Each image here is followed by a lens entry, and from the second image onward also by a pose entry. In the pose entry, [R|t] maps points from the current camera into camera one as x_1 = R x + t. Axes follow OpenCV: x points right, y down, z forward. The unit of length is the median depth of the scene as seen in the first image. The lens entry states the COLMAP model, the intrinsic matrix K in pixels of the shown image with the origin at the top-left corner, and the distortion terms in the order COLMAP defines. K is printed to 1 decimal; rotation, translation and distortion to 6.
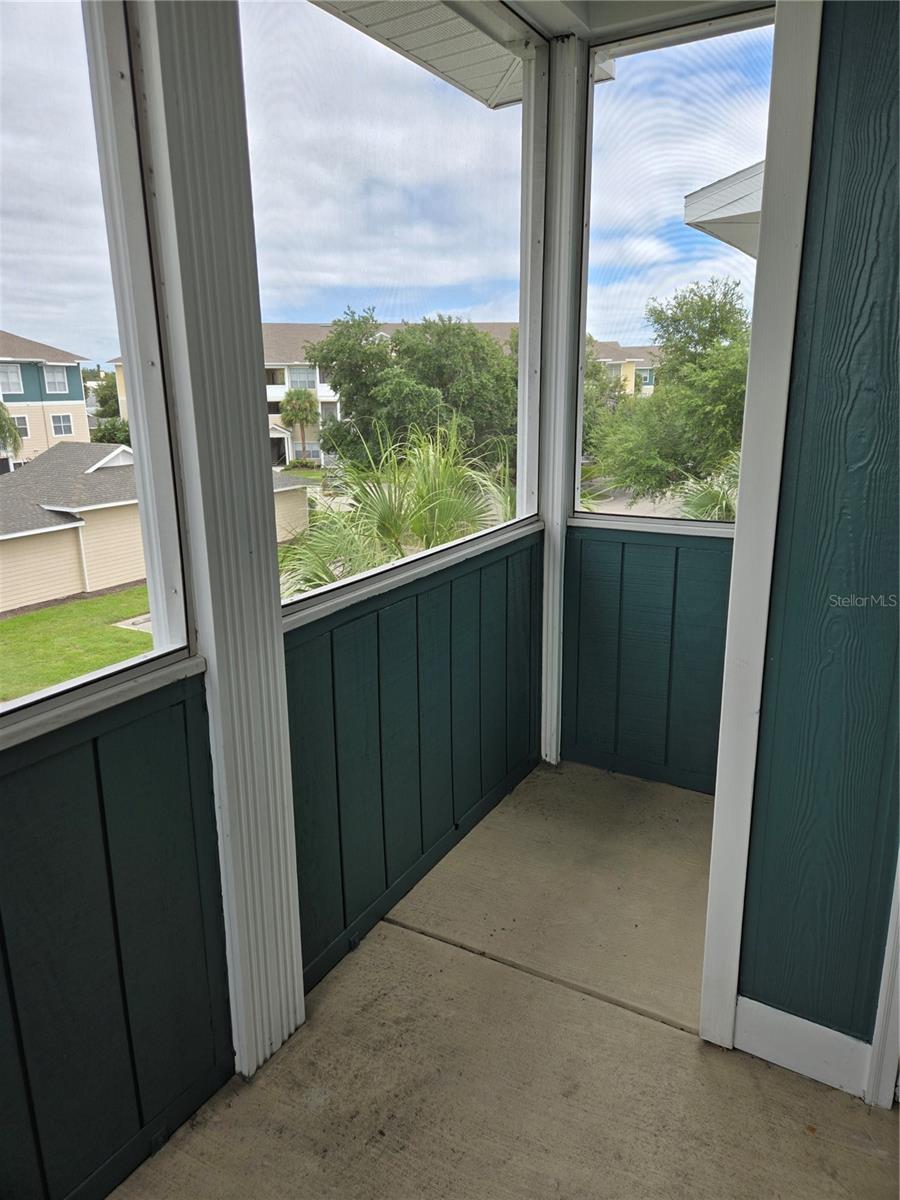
lens RADIAL K [[794.1, 0, 449.2], [0, 794.1, 596.6], [0, 0, 1]] dist [0.070899, -0.061048]
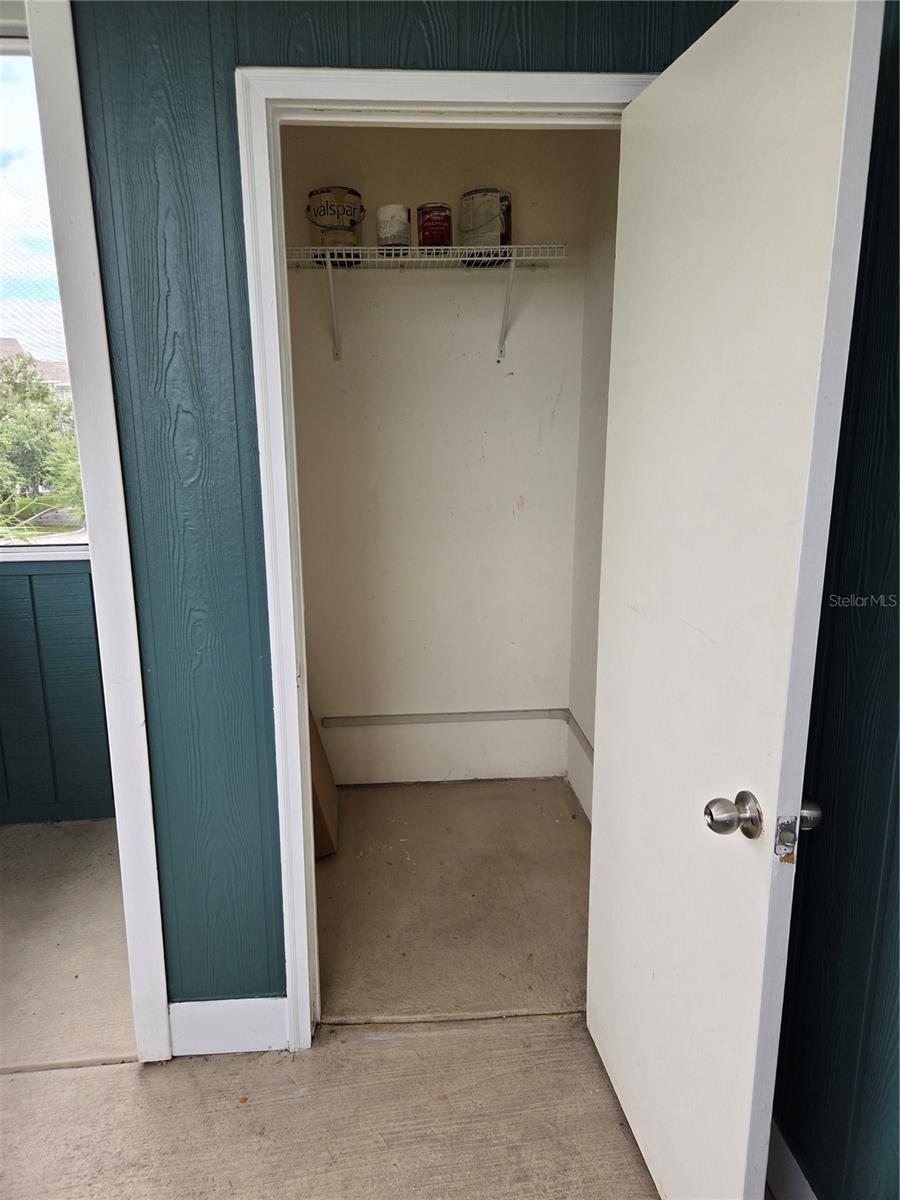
lens RADIAL K [[794.1, 0, 447.3], [0, 794.1, 596.7], [0, 0, 1]] dist [0.070899, -0.061048]
pose [[0.818586, -0.132848, 0.558810, 0.157926], [0.149148, 0.988676, 0.016560, 0.025166], [-0.554682, 0.069790, 0.829130, -0.077196]]
